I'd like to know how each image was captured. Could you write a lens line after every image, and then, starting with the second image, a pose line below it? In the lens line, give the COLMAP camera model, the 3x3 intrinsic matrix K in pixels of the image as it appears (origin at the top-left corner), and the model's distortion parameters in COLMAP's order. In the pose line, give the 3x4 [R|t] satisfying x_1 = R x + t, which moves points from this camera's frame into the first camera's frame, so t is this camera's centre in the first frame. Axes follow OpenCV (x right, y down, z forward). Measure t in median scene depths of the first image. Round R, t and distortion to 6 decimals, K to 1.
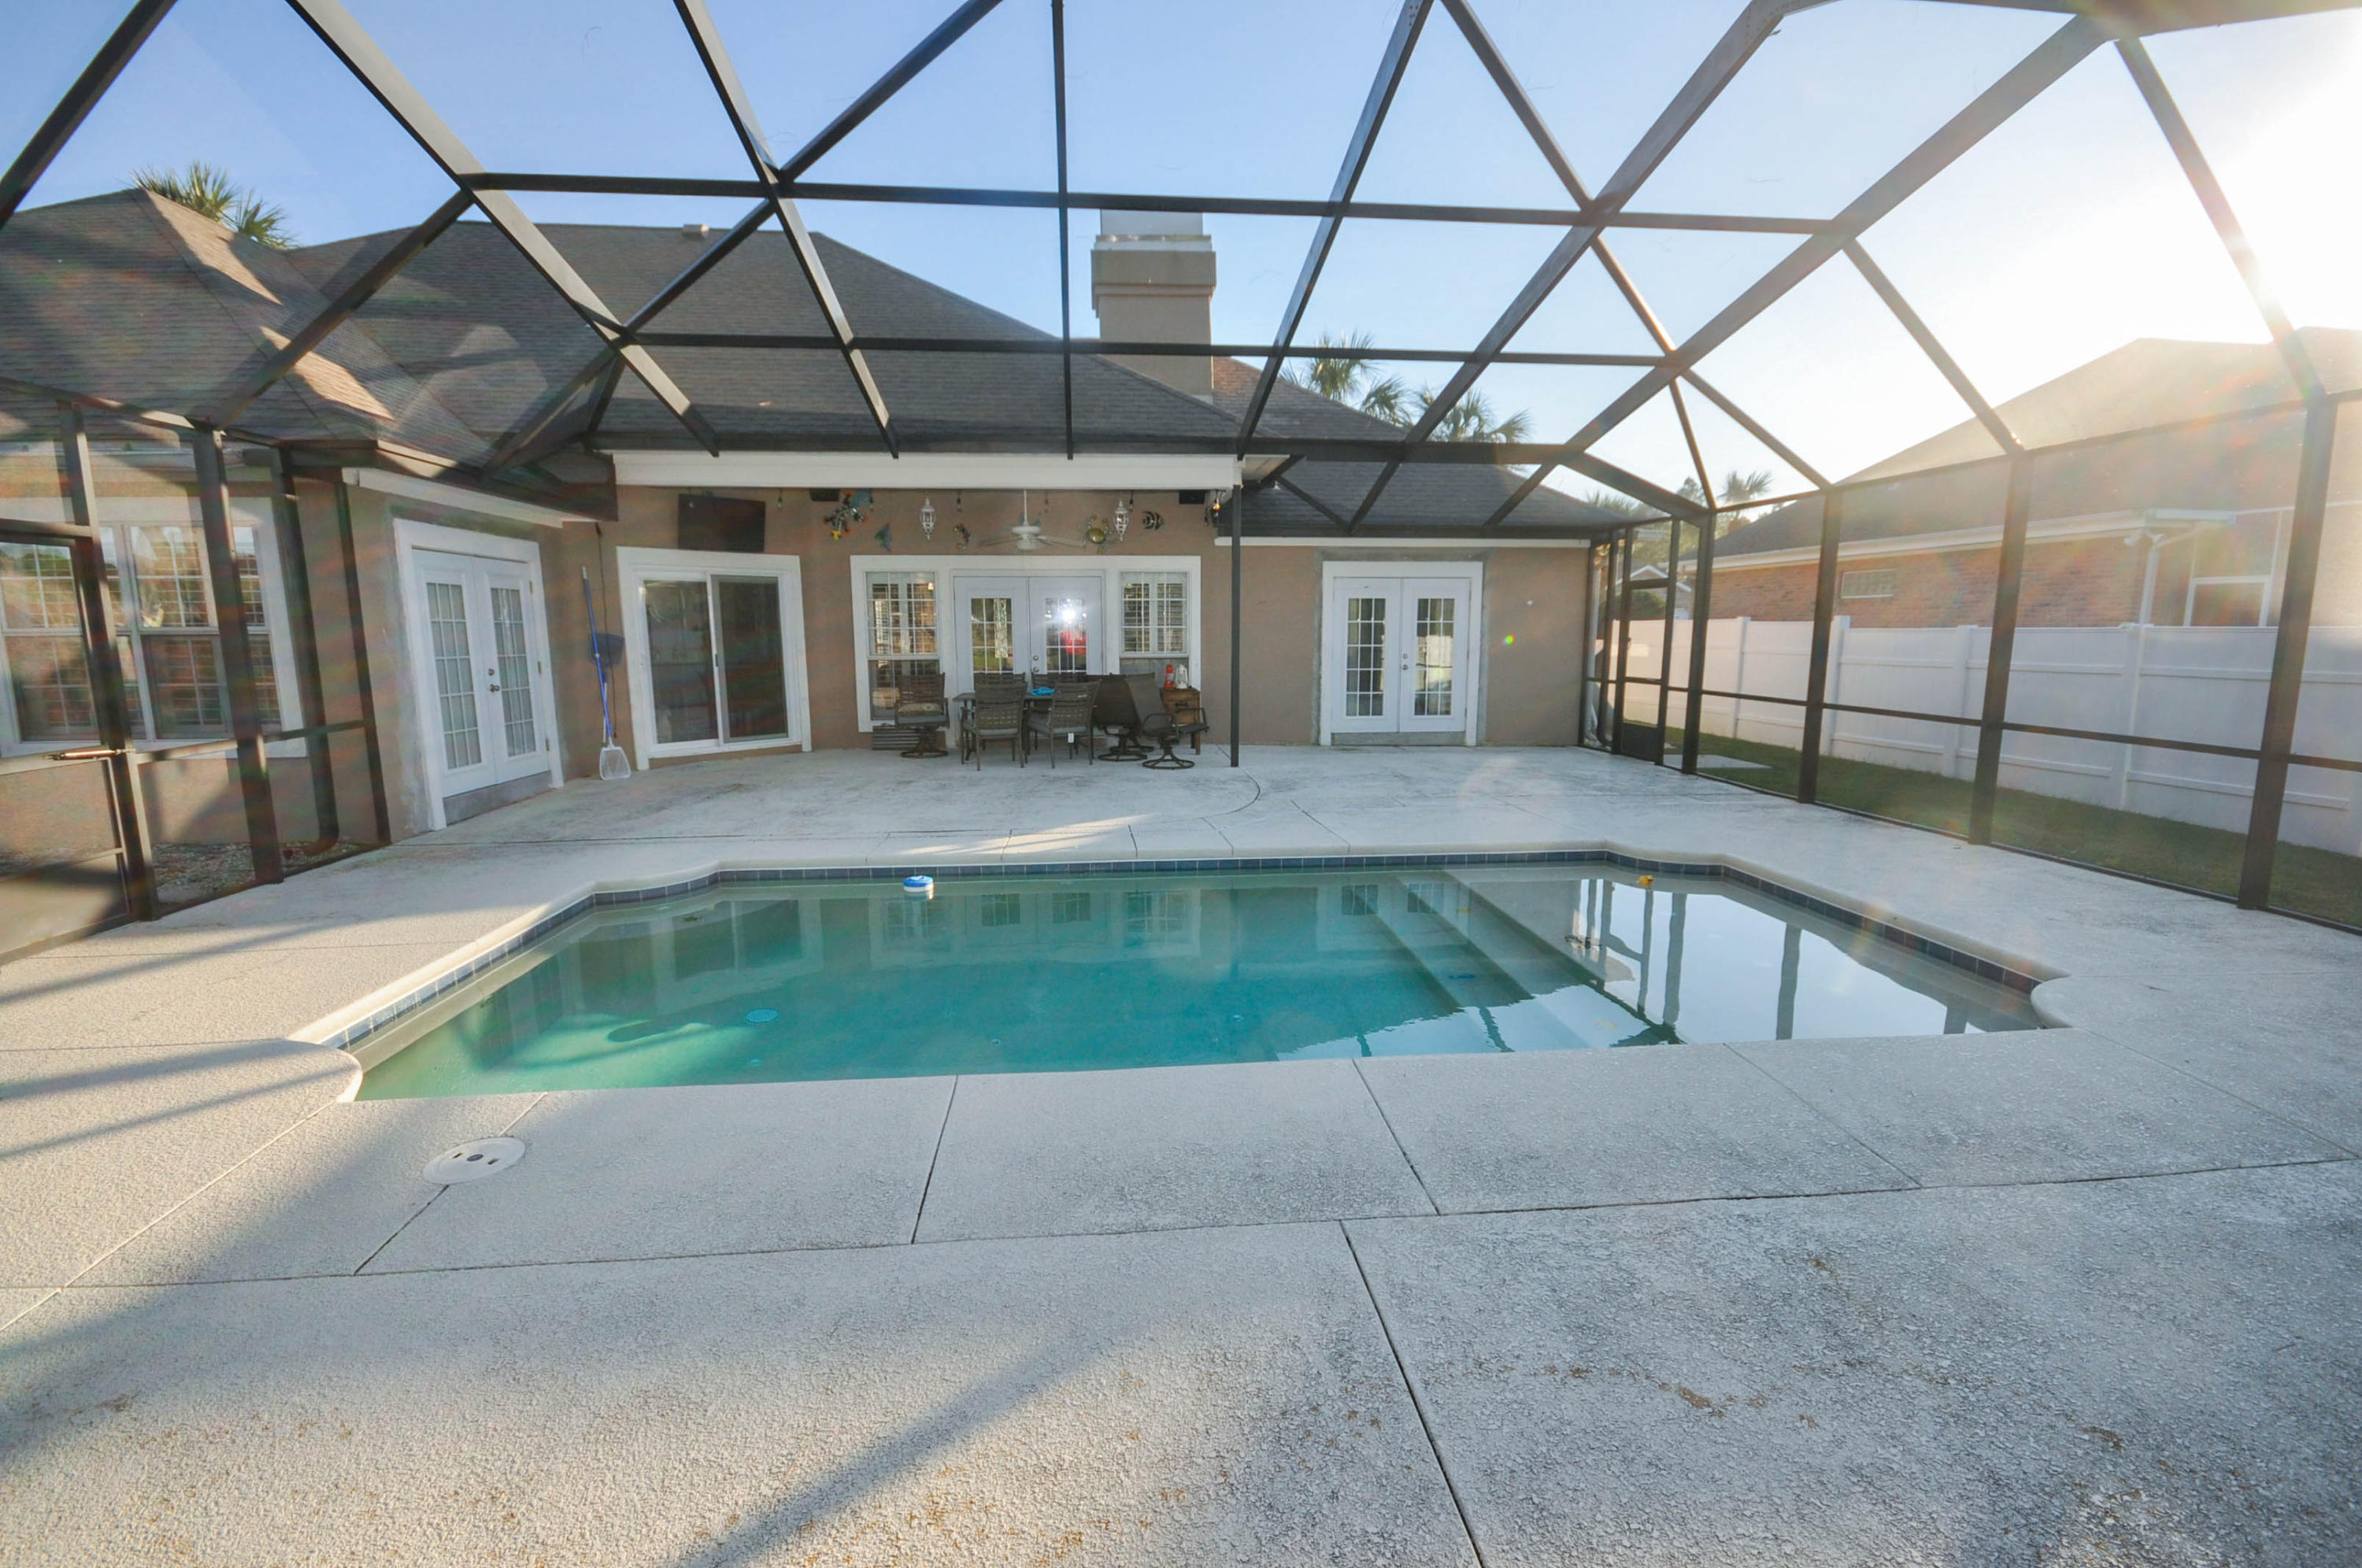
lens RADIAL K [[1027.1, 0, 1181.0], [0, 1027.1, 784.0], [0, 0, 1]] dist [0.012513, -0.014903]
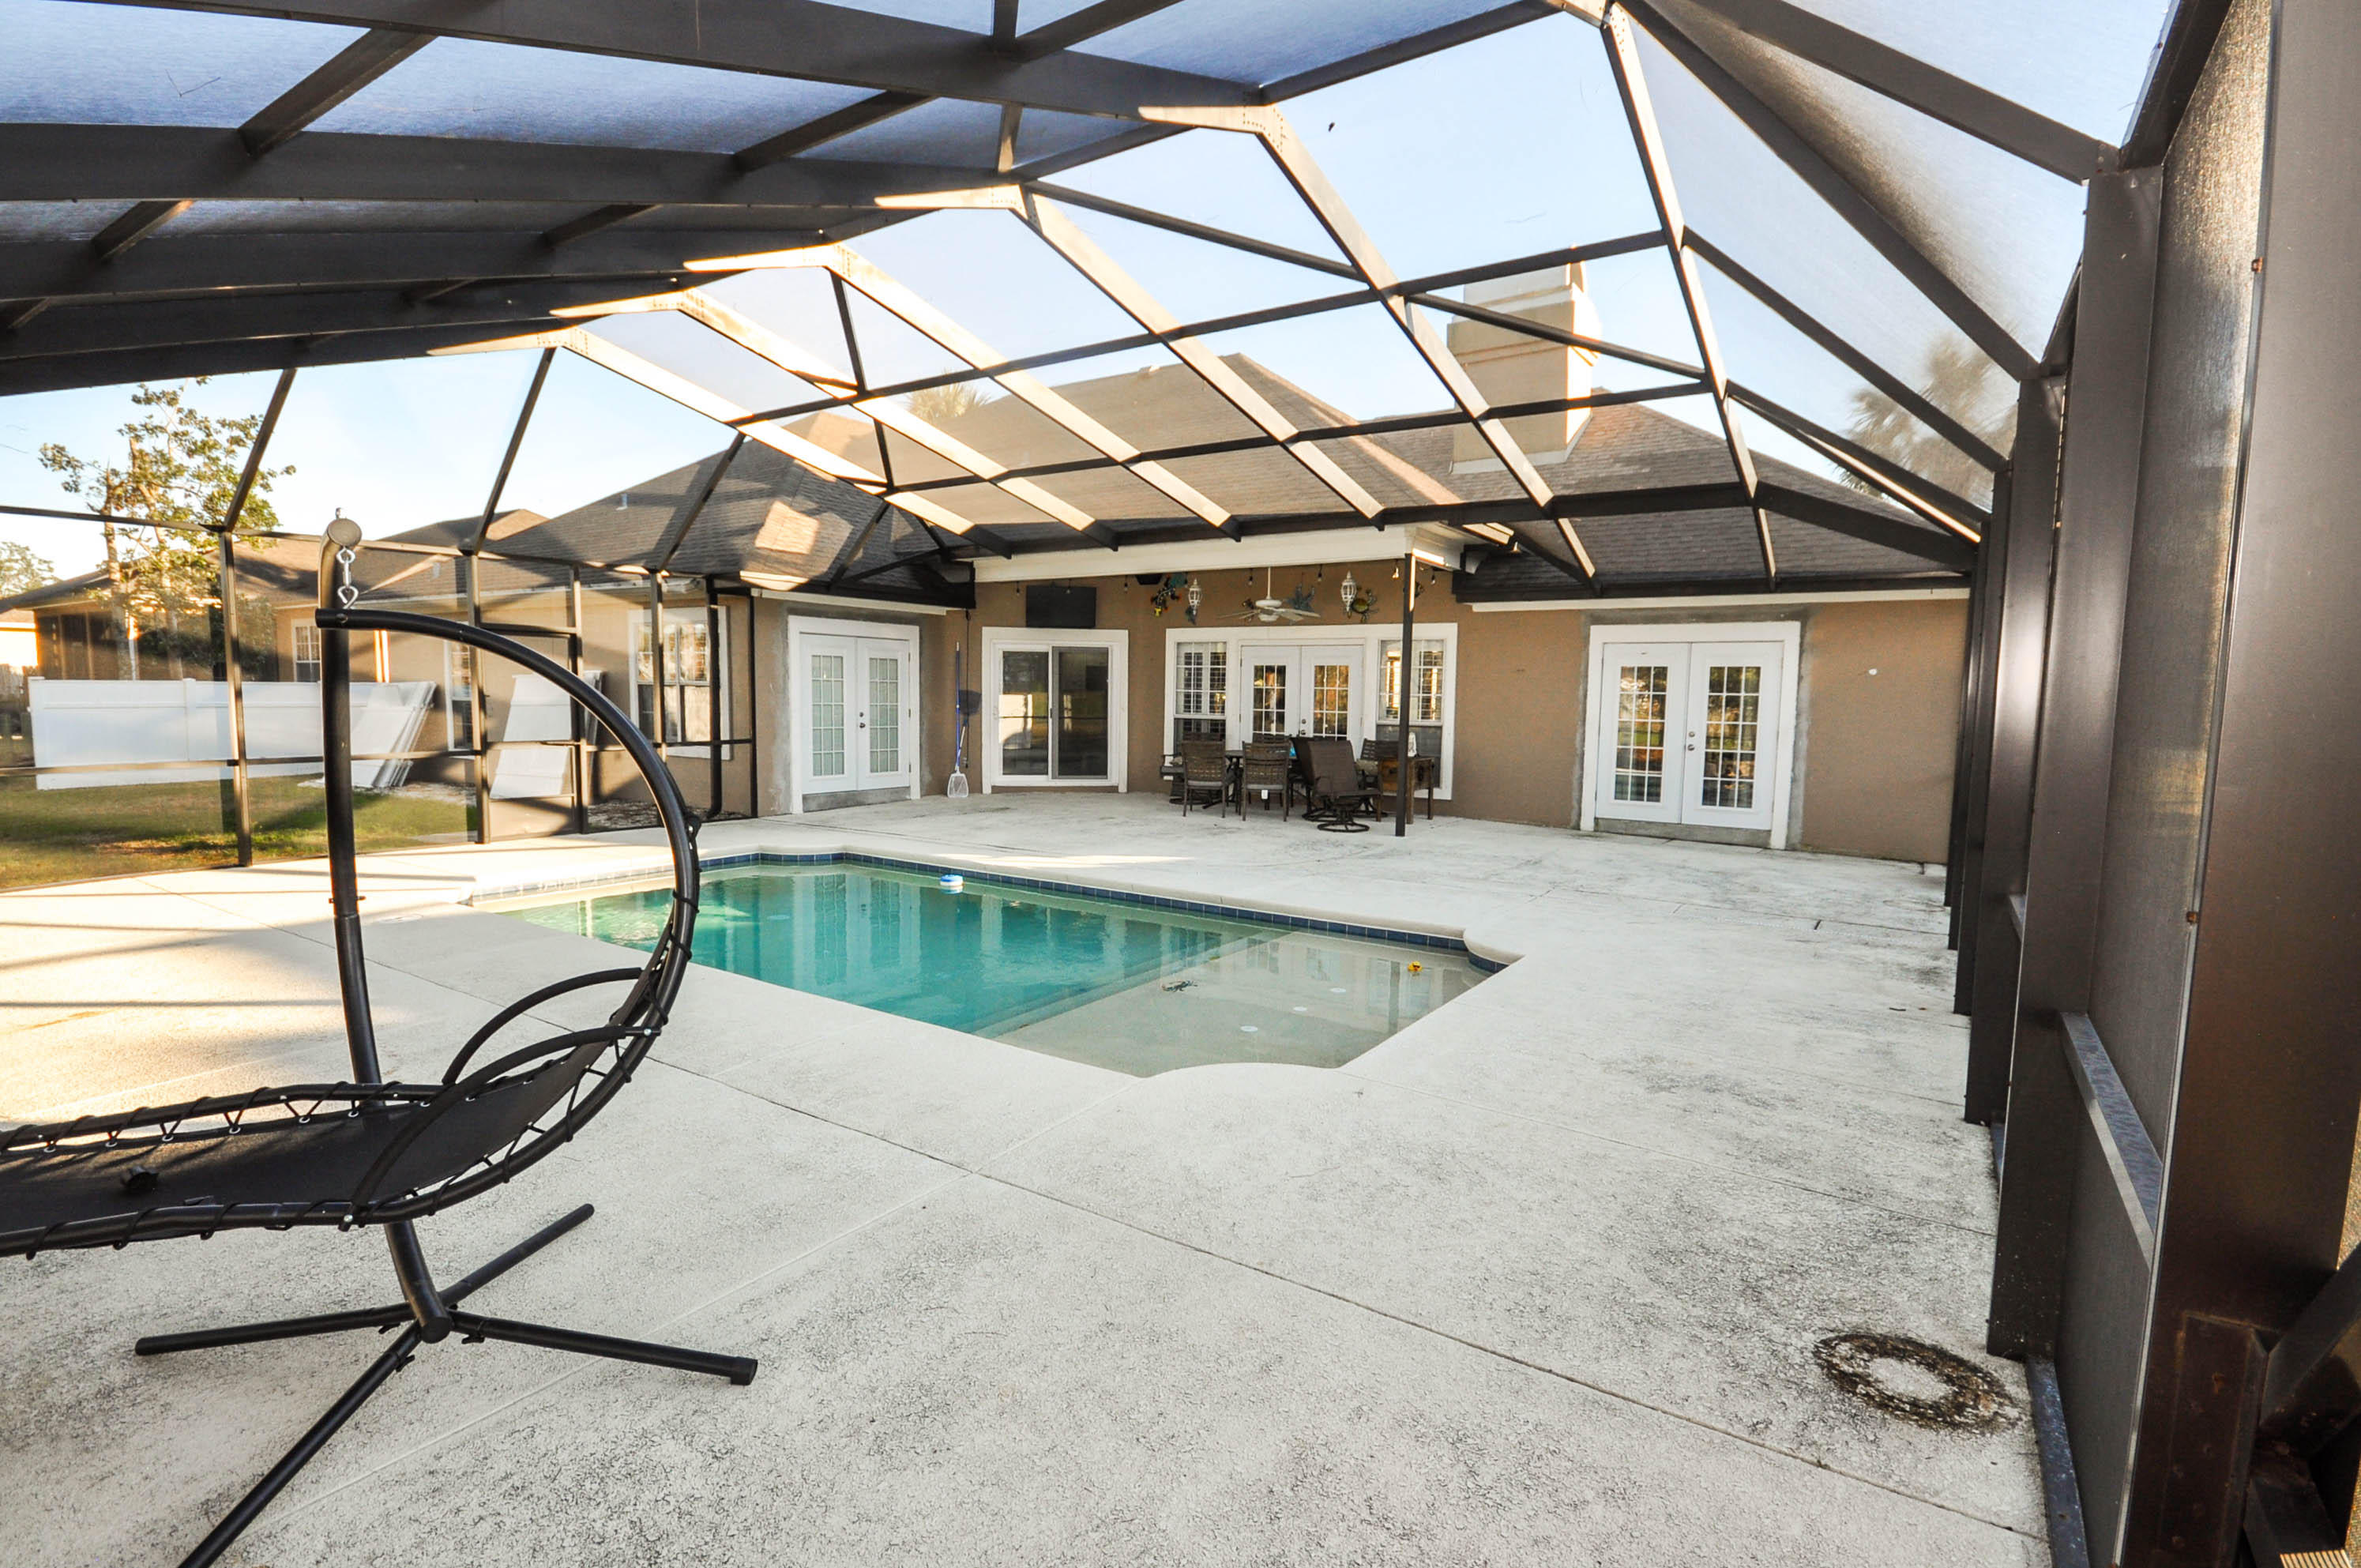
lens RADIAL K [[1107.0, 0, 1180.5], [0, 1107.0, 784.0], [0, 0, 1]] dist [-0.015784, -0.000057]
pose [[0.775931, 0.068684, -0.627067, 0.526264], [-0.113779, 0.992990, -0.032026, -0.008134], [0.620471, 0.096197, 0.778307, 0.045271]]
